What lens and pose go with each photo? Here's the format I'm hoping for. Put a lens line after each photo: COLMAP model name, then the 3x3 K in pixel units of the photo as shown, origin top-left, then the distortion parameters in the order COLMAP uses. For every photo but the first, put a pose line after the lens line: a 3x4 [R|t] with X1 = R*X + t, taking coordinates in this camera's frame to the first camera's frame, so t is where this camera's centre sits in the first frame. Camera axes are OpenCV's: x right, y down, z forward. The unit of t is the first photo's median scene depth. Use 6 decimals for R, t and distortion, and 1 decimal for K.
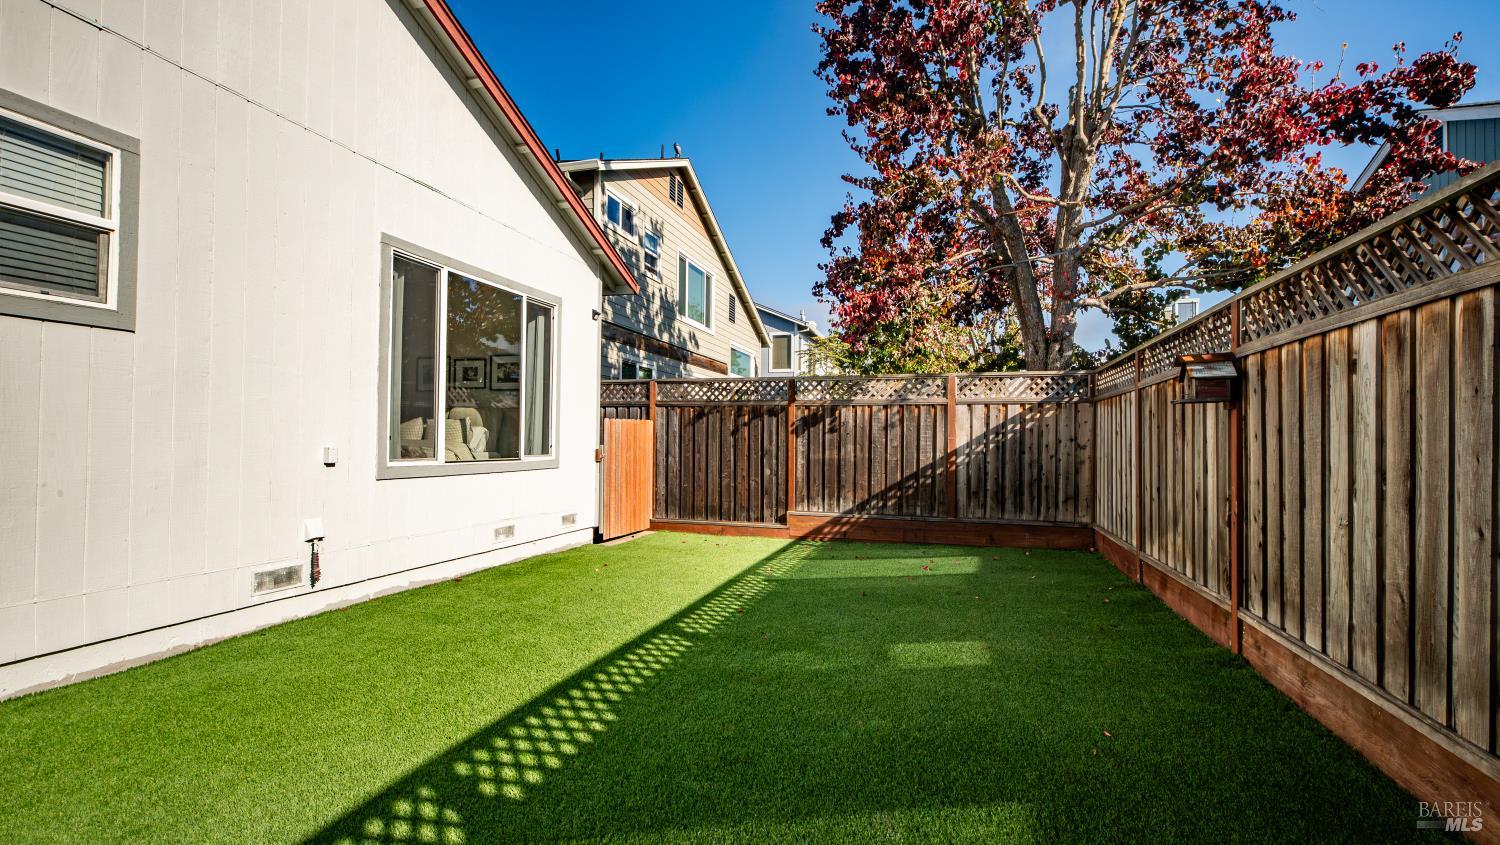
lens RADIAL K [[676.6, 0, 739.2], [0, 676.6, 430.8], [0, 0, 1]] dist [0.008922, -0.002624]
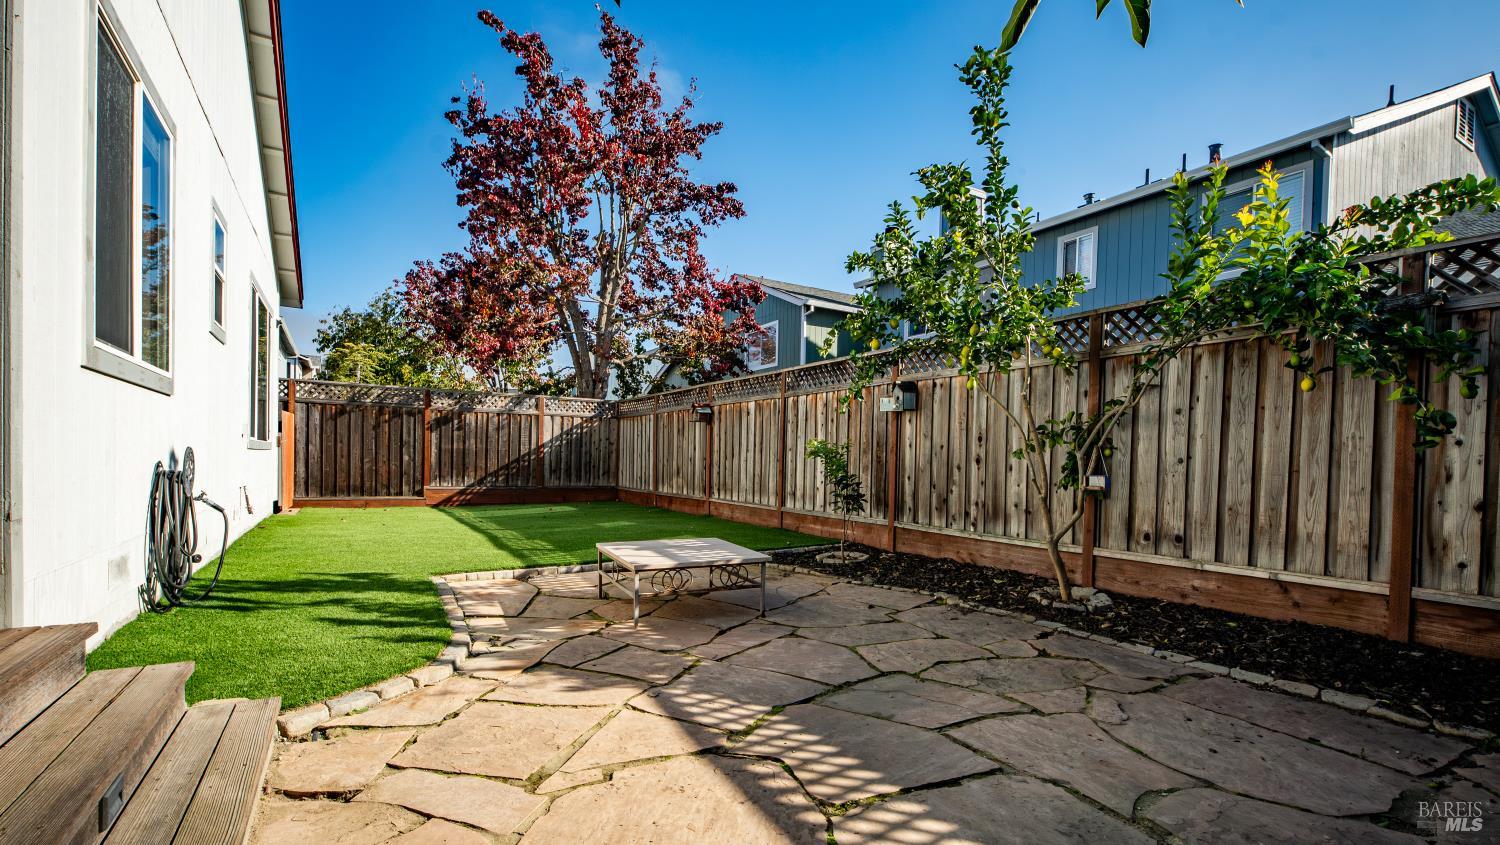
lens RADIAL K [[676.6, 0, 754.5], [0, 676.6, 475.7], [0, 0, 1]] dist [0.008922, -0.002624]
pose [[0.661564, -0.011710, 0.749797, -0.550923], [-0.025487, 0.998949, 0.038089, 0.029632], [-0.749455, -0.044308, 0.660570, -0.433507]]
